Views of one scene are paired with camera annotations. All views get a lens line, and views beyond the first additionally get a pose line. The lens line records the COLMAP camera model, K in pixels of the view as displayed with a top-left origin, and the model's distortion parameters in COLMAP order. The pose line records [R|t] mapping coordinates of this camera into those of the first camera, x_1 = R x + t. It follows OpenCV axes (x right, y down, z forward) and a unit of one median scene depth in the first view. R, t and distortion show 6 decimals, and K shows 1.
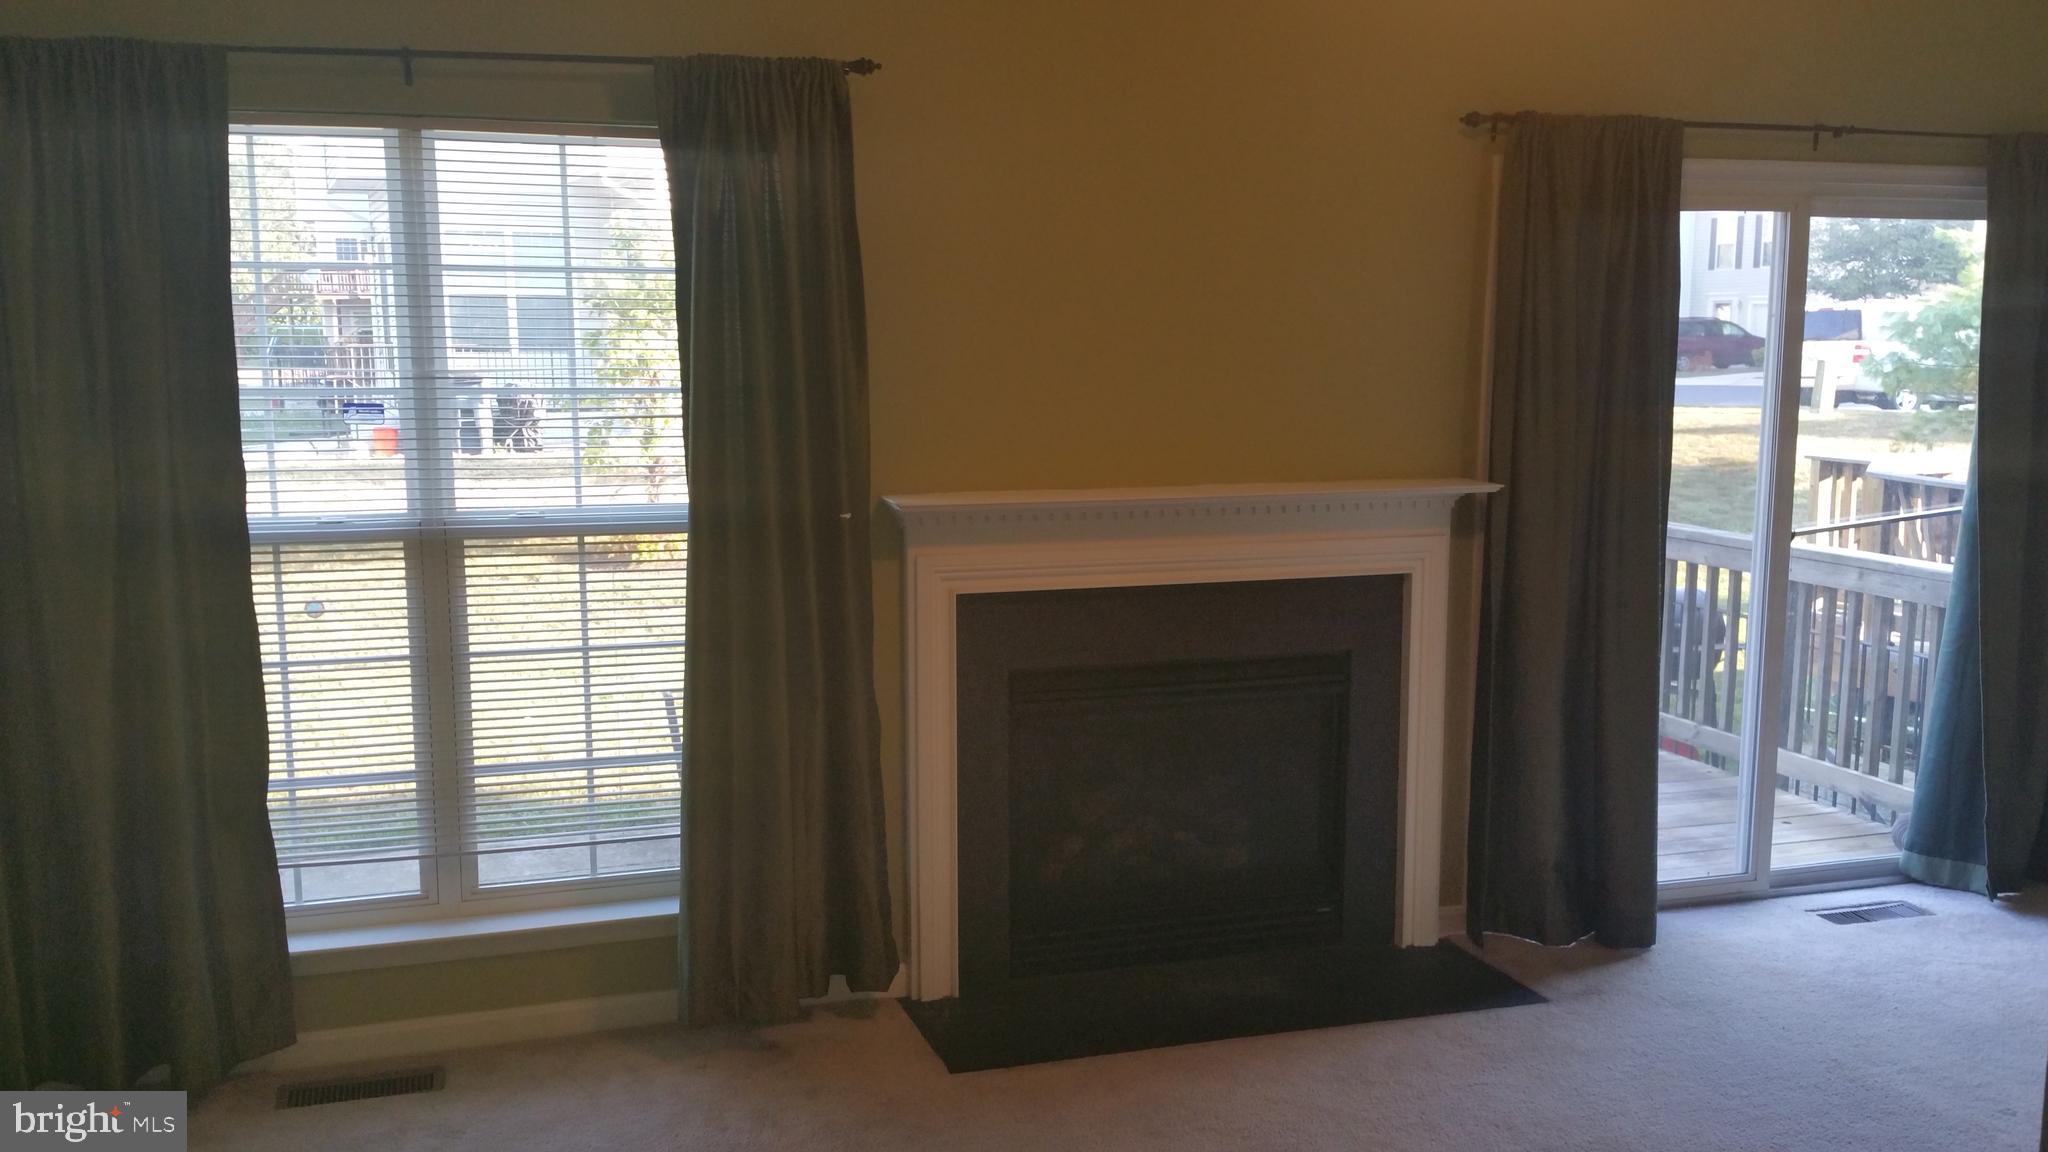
lens RADIAL K [[1829.6, 0, 1016.2], [0, 1829.6, 569.4], [0, 0, 1]] dist [0.091428, -0.127246]
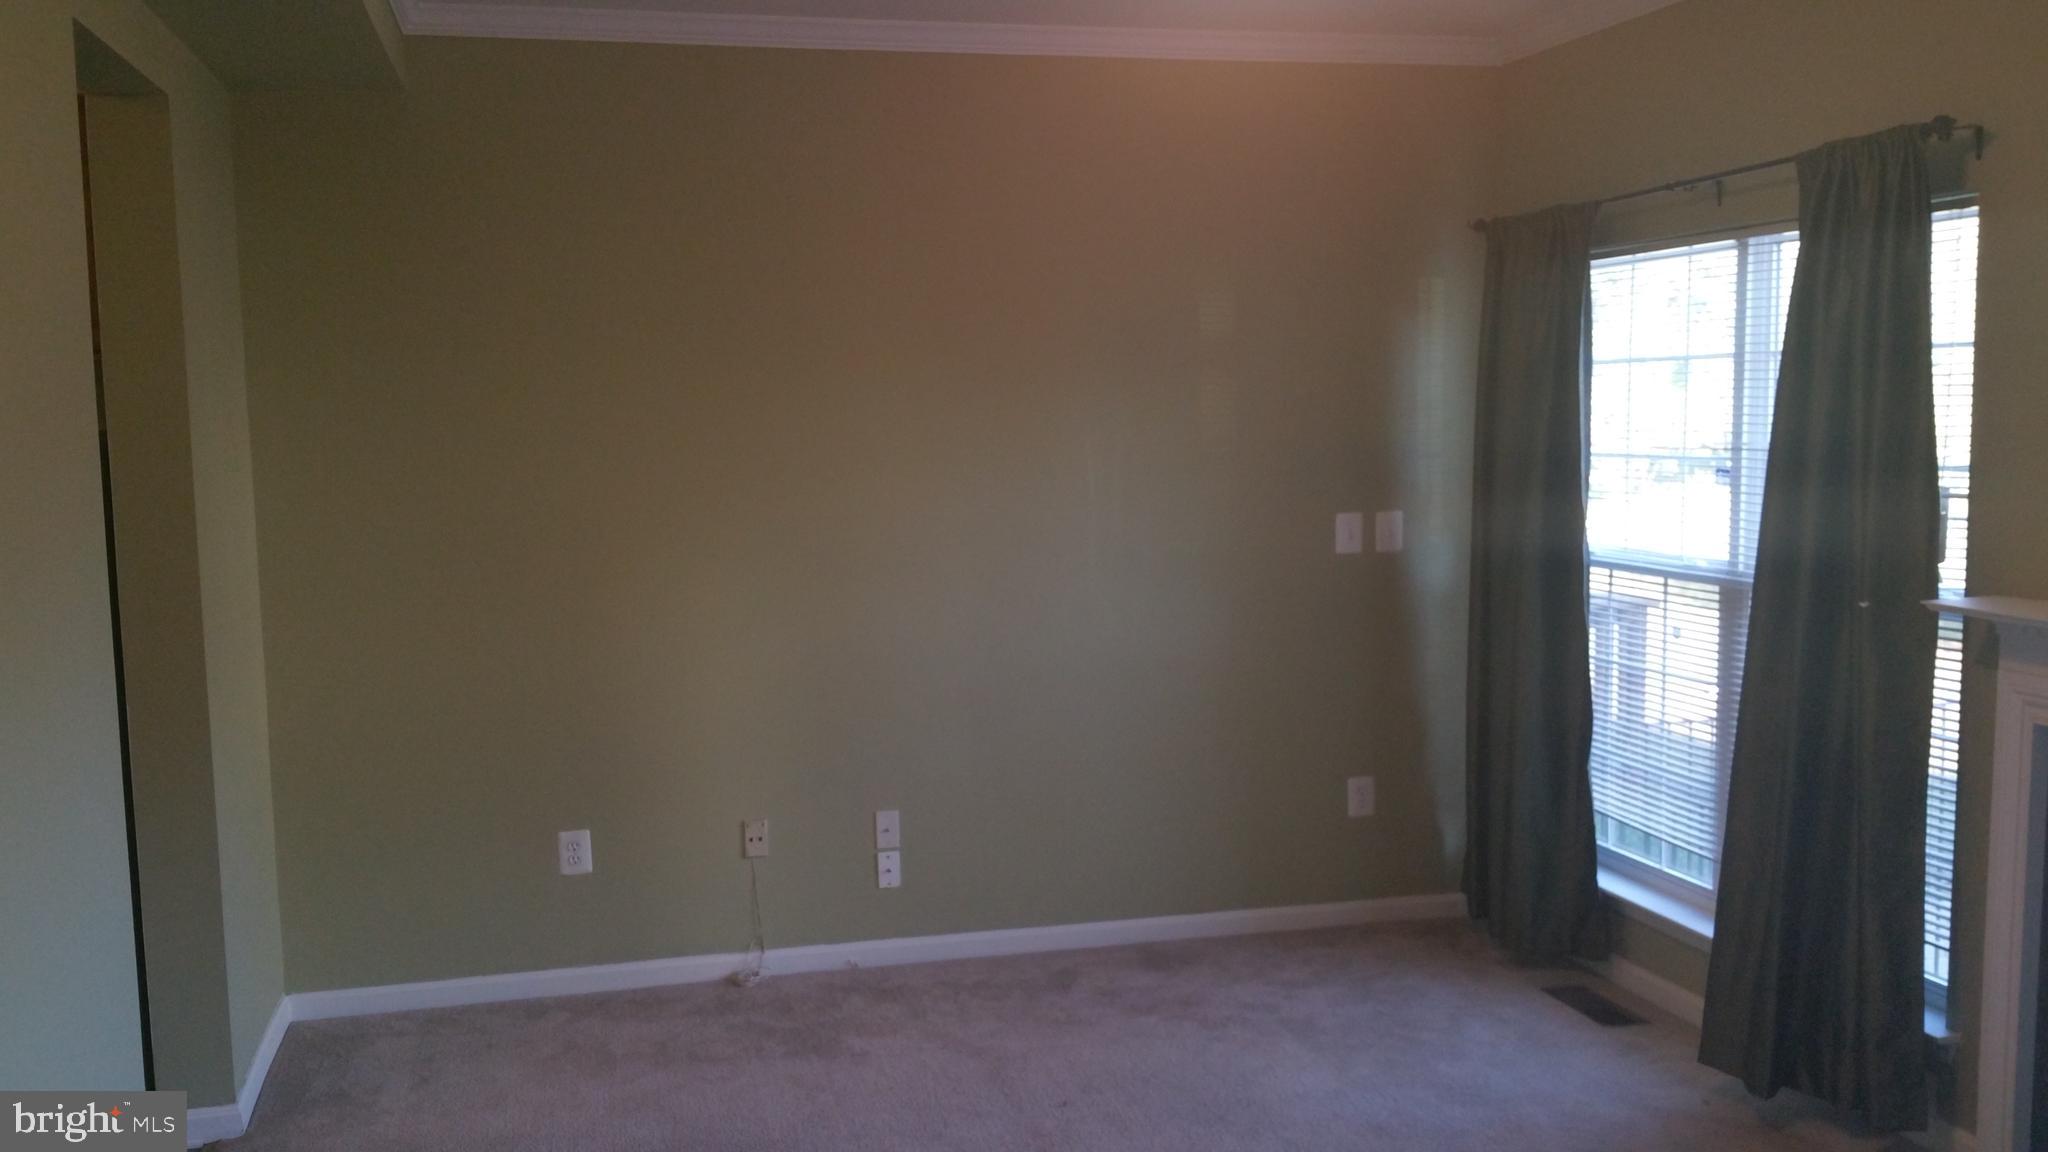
lens RADIAL K [[1829.6, 0, 1028.9], [0, 1829.6, 583.1], [0, 0, 1]] dist [0.091428, -0.127246]
pose [[-0.083434, 0.092377, -0.992222, 0.907768], [-0.120116, 0.987502, 0.102038, -0.087992], [0.989248, 0.127695, -0.071296, 0.665842]]
